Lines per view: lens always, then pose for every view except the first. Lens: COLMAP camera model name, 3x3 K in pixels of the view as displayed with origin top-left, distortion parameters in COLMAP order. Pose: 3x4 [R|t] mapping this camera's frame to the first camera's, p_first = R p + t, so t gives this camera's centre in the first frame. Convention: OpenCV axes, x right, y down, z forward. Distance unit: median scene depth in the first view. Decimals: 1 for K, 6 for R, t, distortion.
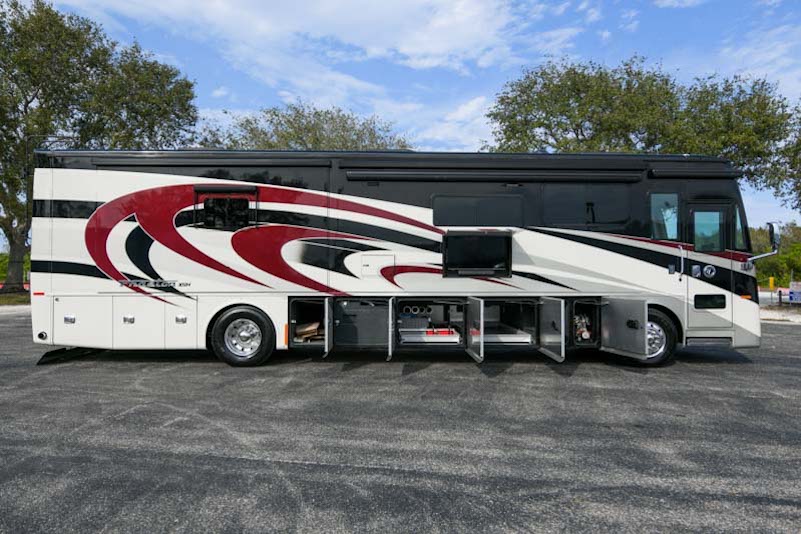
lens RADIAL K [[476.6, 0, 400.5], [0, 476.6, 267.0], [0, 0, 1]] dist [-0.003574, -0.000932]
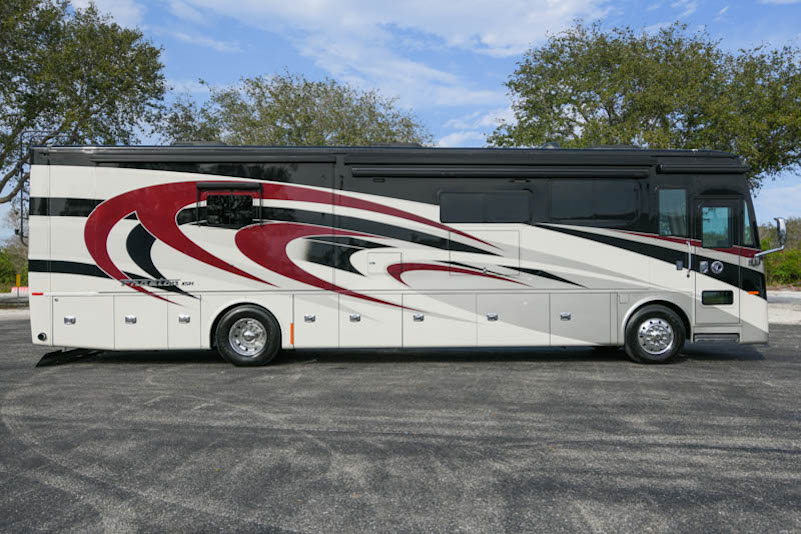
lens RADIAL K [[573.2, 0, 423.6], [0, 573.2, 270.0], [0, 0, 1]] dist [0.000057, 0.001793]
pose [[0.999502, -0.005551, 0.031073, -0.003580], [0.005313, 0.999956, 0.007722, 0.002406], [-0.031114, -0.007553, 0.999487, -0.193855]]
